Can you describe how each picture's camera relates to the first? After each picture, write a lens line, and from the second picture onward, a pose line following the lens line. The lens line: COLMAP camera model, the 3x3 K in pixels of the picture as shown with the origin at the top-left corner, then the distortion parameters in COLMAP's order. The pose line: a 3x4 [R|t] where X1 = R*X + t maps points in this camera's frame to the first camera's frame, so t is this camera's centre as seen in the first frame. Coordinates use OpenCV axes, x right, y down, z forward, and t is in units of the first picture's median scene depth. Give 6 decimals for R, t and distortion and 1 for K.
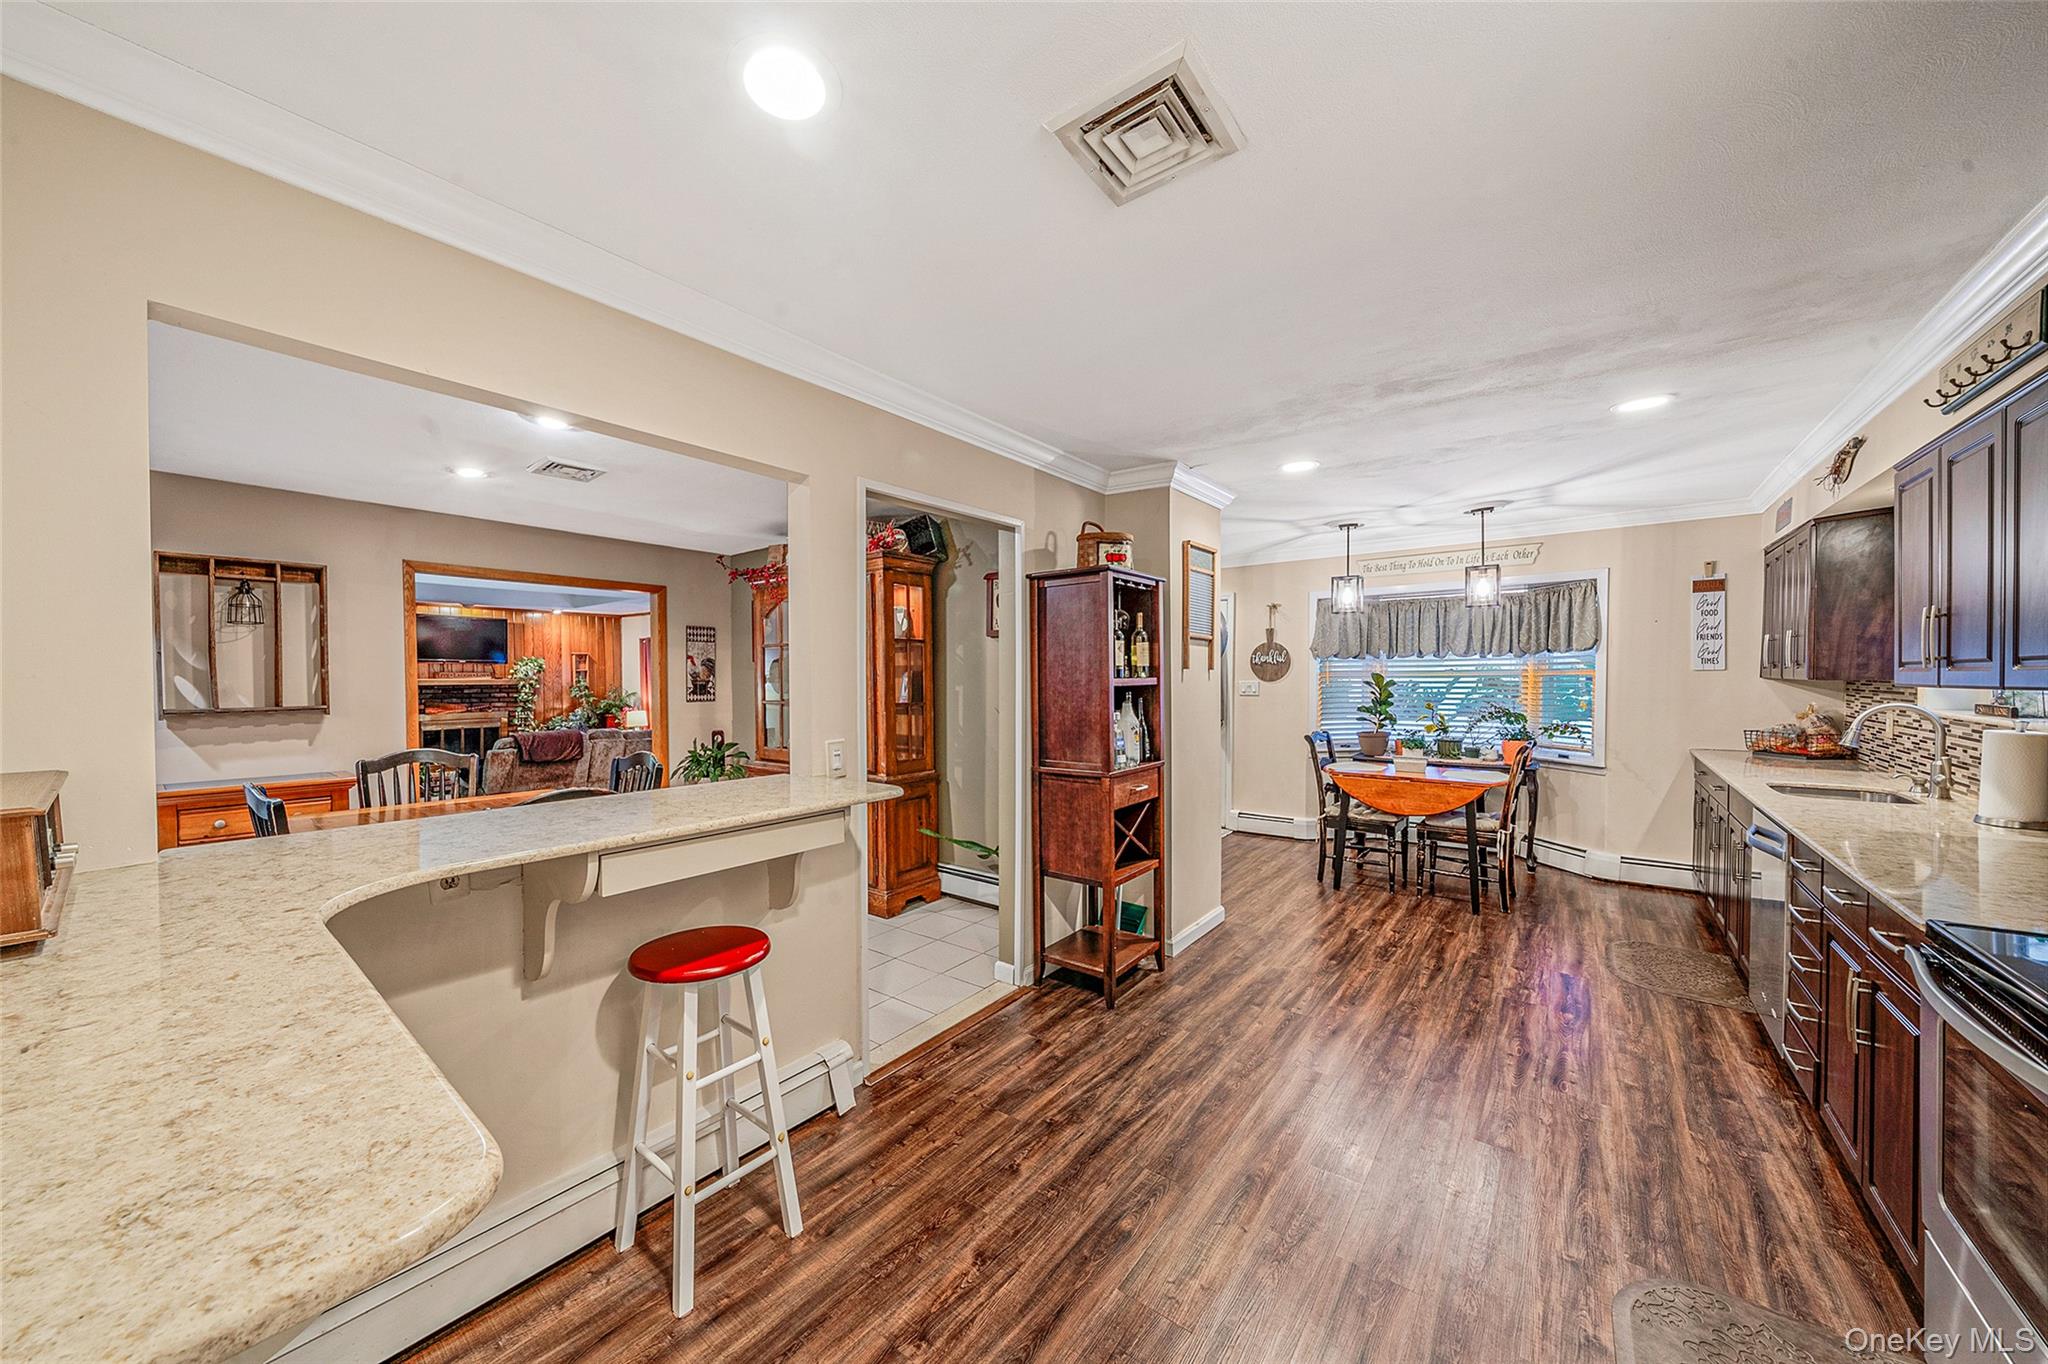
lens RADIAL K [[711.5, 0, 998.5], [0, 711.5, 692.6], [0, 0, 1]] dist [-0.006762, 0.000188]
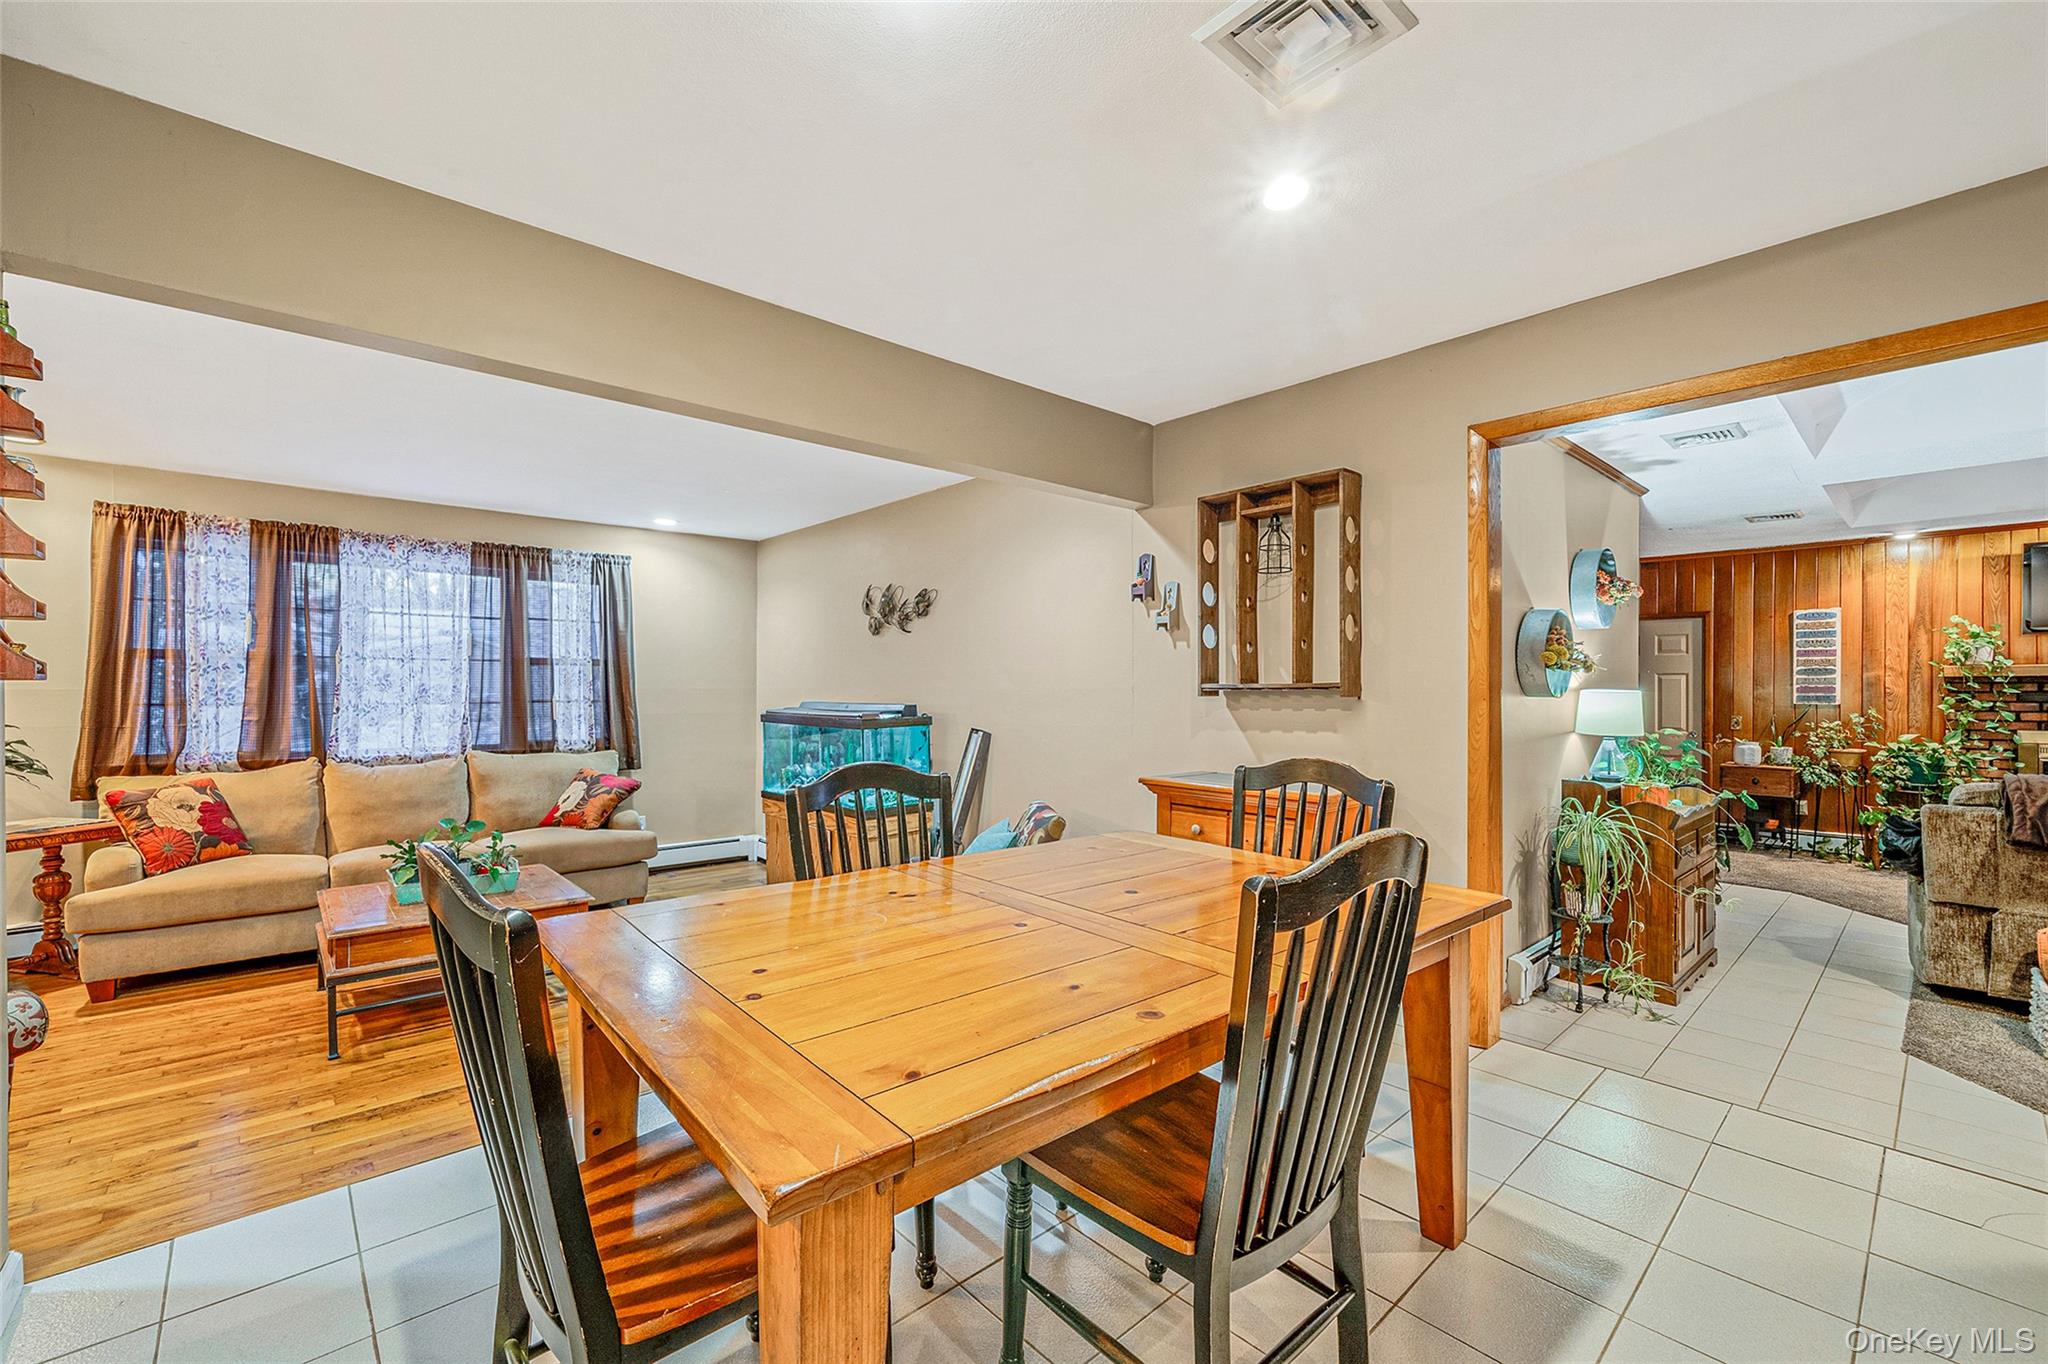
lens RADIAL K [[844.3, 0, 989.3], [0, 844.3, 689.7], [0, 0, 1]] dist [0.002086, 0.000306]
pose [[-0.182147, 0.004347, -0.983262, -0.129216], [-0.019689, 0.999774, 0.008067, 0.027000], [0.983074, 0.020829, -0.182020, 0.866105]]
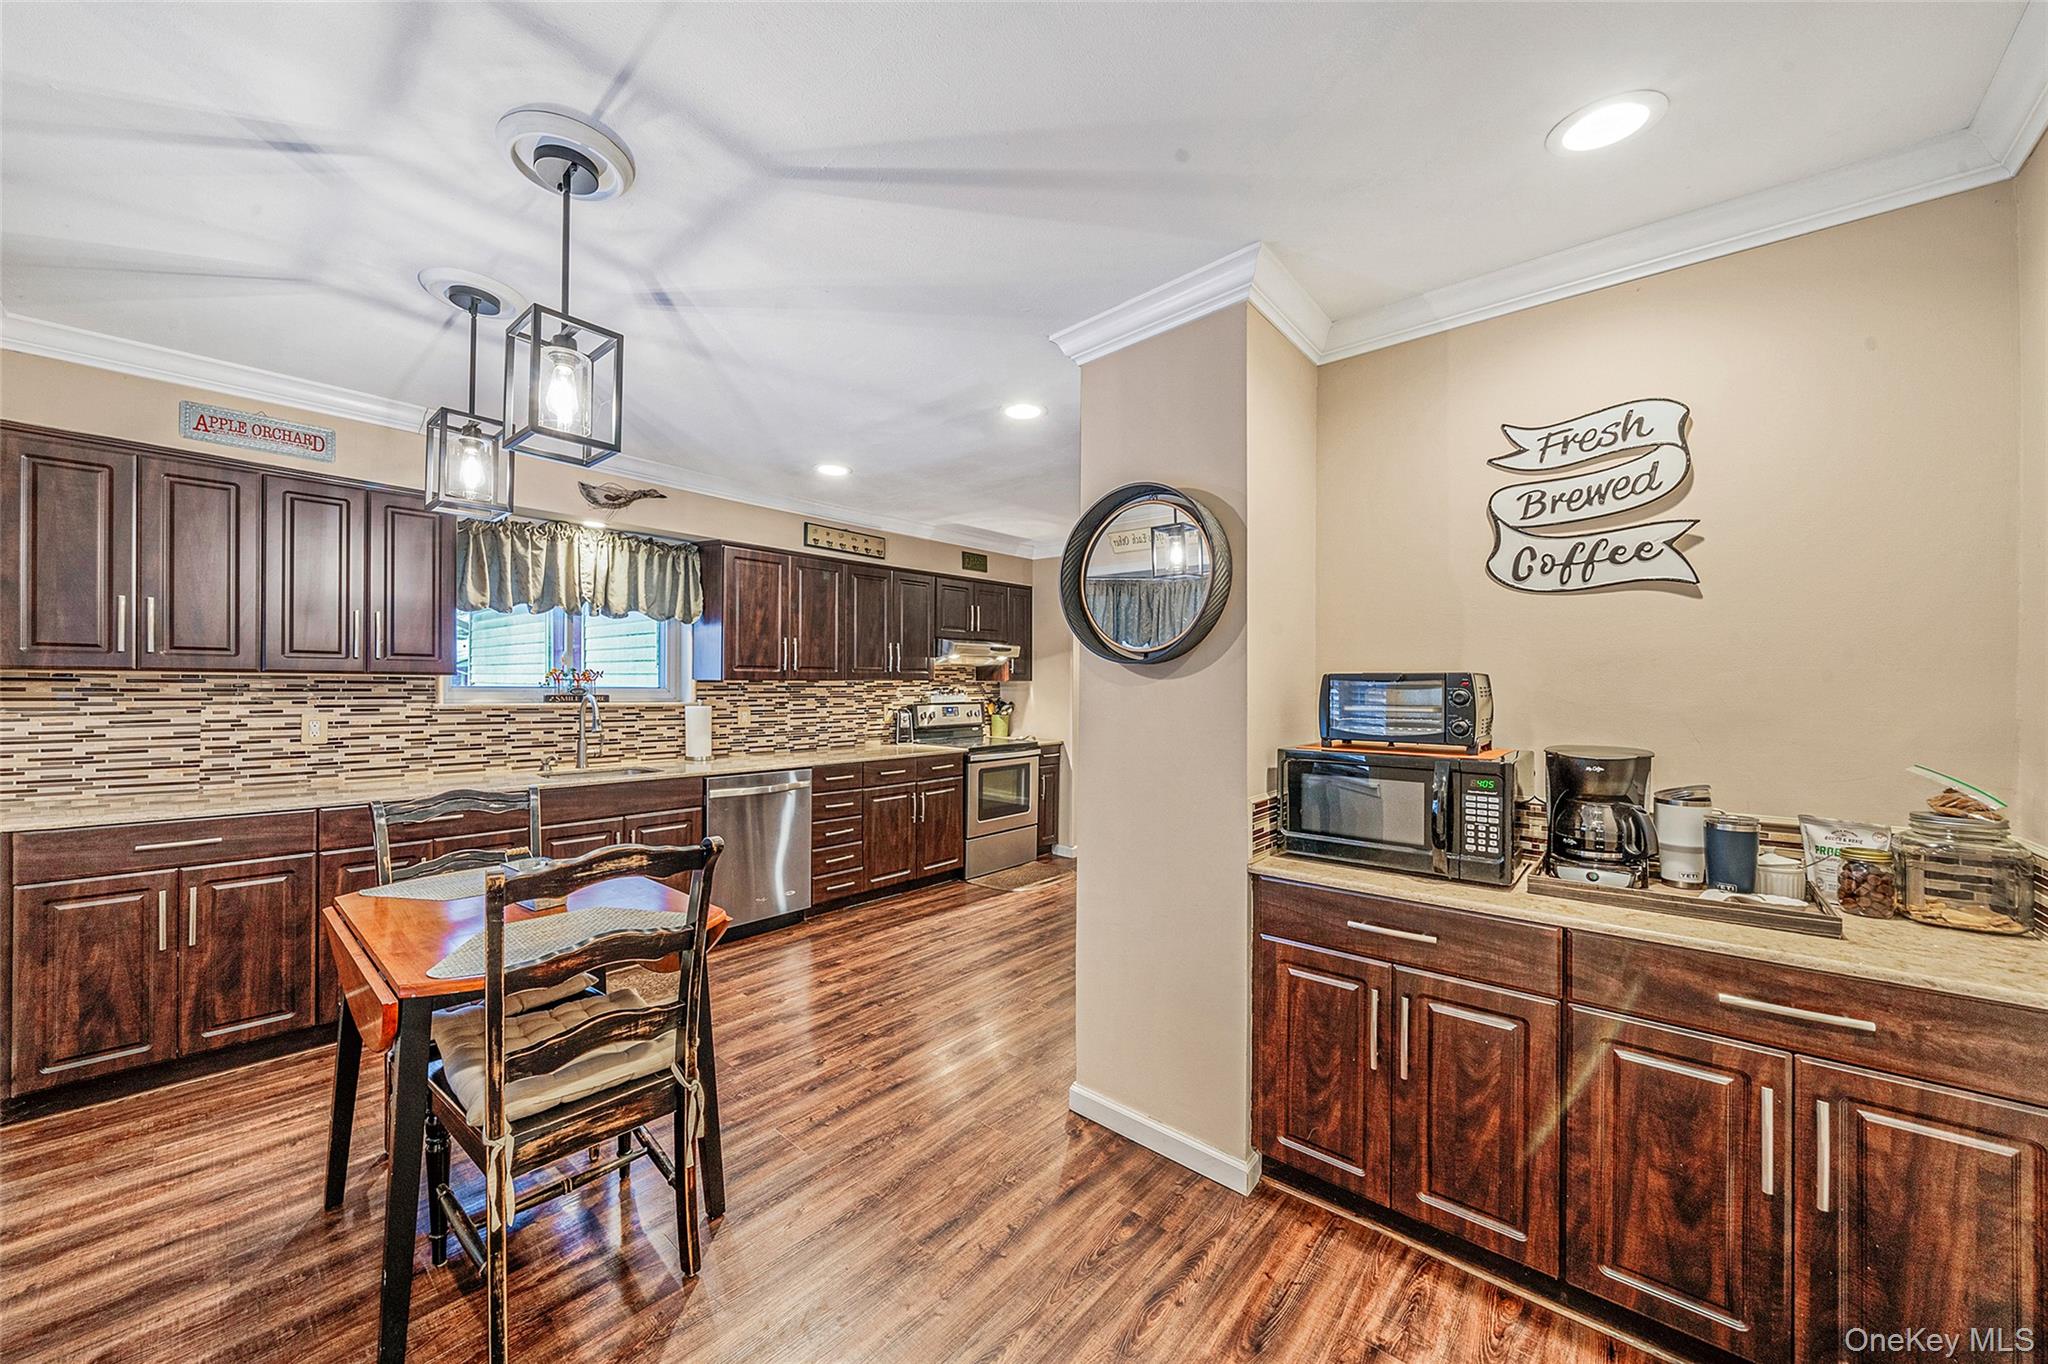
lens RADIAL K [[741.3, 0, 993.7], [0, 741.3, 685.1], [0, 0, 1]] dist [-0.000576, -0.000011]
pose [[-0.998345, 0.003075, 0.057419, 0.373694], [0.004271, 0.999776, 0.020714, -0.019076], [-0.057342, 0.020925, -0.998135, 1.705682]]
